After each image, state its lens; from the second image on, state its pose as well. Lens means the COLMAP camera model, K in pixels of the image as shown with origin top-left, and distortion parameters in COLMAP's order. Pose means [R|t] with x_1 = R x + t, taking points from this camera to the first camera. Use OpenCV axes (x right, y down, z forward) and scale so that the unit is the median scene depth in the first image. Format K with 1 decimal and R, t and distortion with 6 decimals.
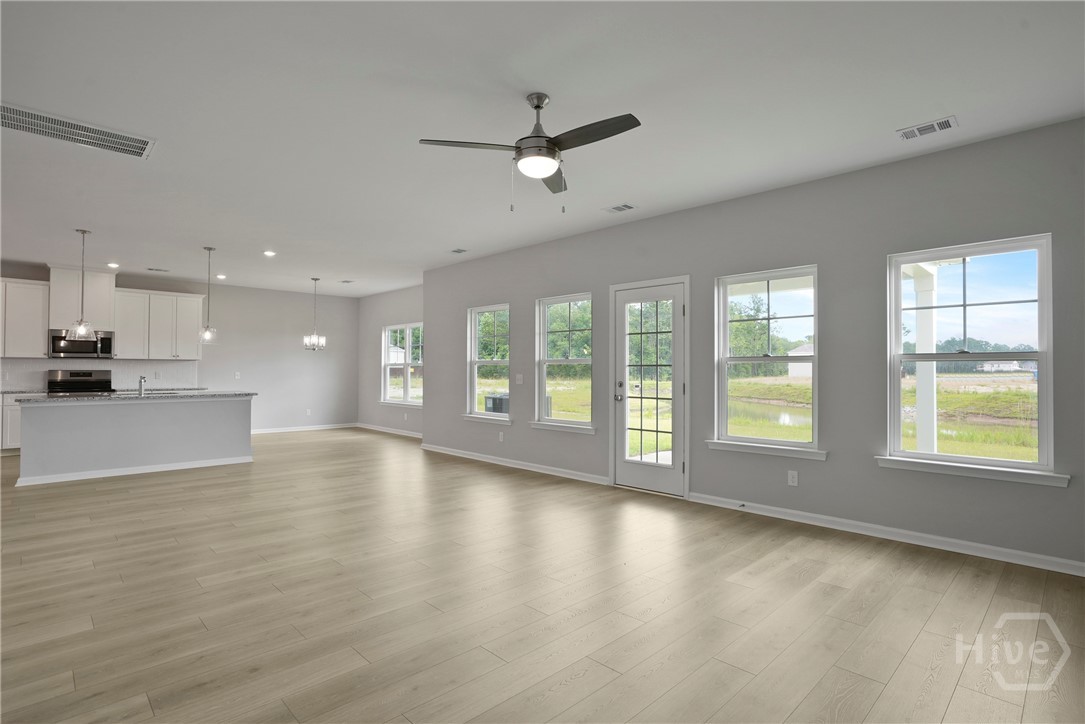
lens RADIAL K [[525.1, 0, 542.5], [0, 525.1, 362.0], [0, 0, 1]] dist [-0.002336, -0.000344]
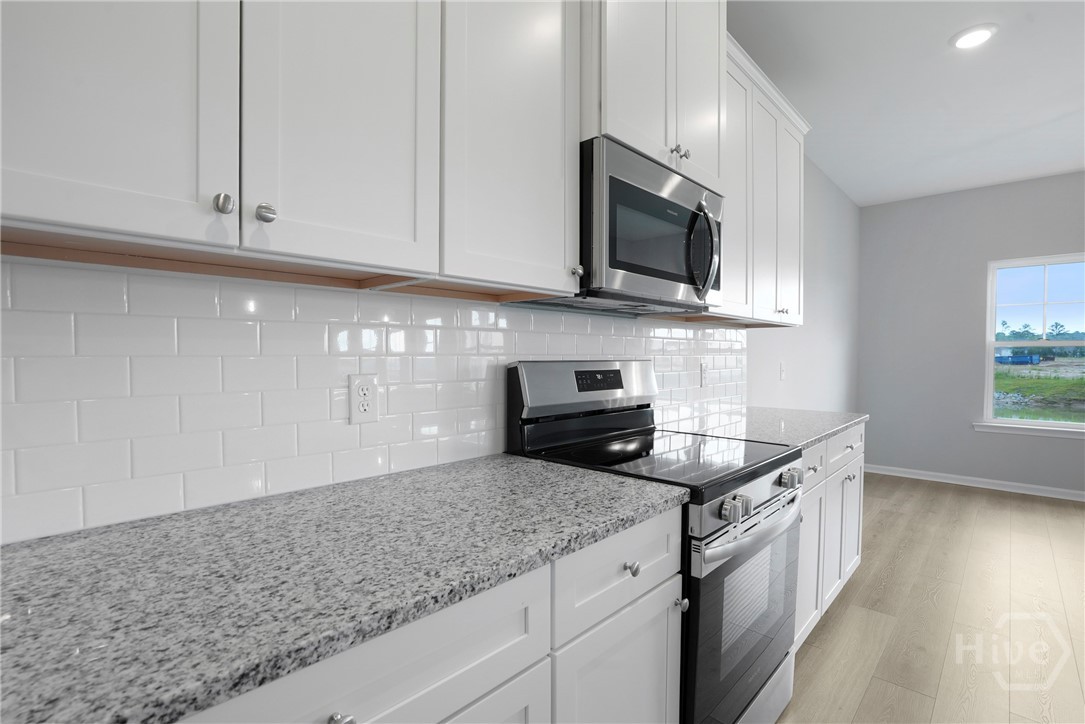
lens RADIAL K [[505.7, 0, 541.1], [0, 505.7, 365.0], [0, 0, 1]] dist [-0.054306, 0.019224]
pose [[0.998189, 0.002431, 0.060102, -0.909323], [-0.004502, 0.999400, 0.034342, 0.010079], [-0.059982, -0.034551, 0.997601, 0.772148]]
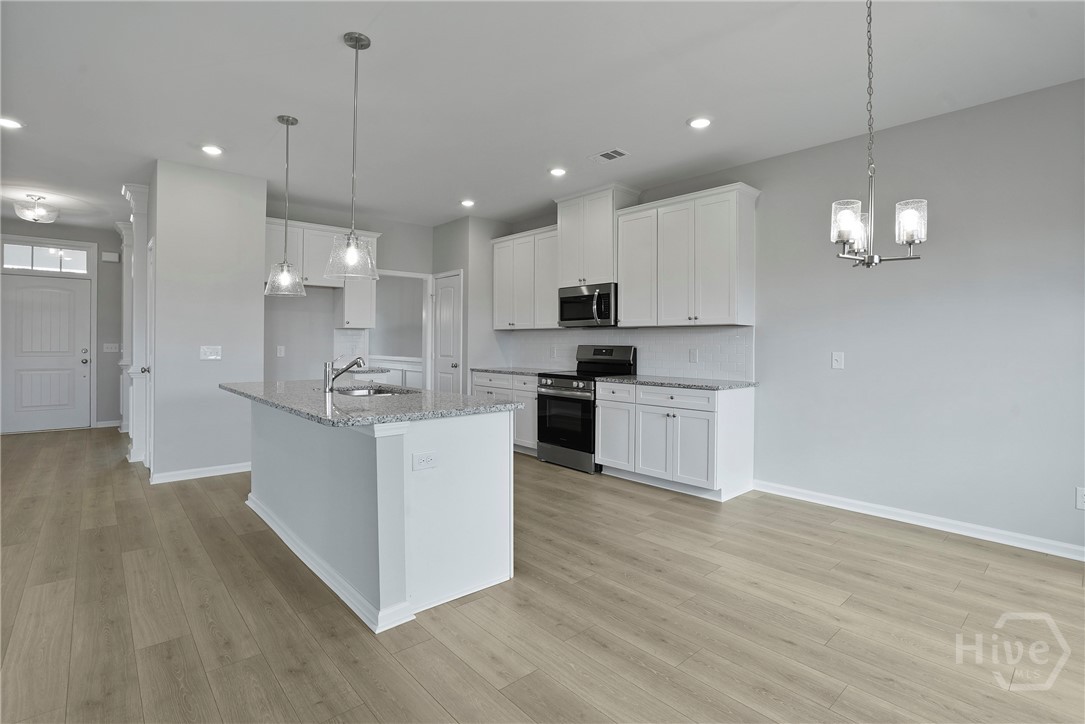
lens RADIAL K [[521.5, 0, 545.4], [0, 521.5, 342.5], [0, 0, 1]] dist [-0.059906, 0.014333]
pose [[-0.026927, -0.002847, -0.999633, -0.208487], [0.009219, 0.999953, -0.003096, 0.013123], [0.999595, -0.009299, -0.026900, 0.933748]]
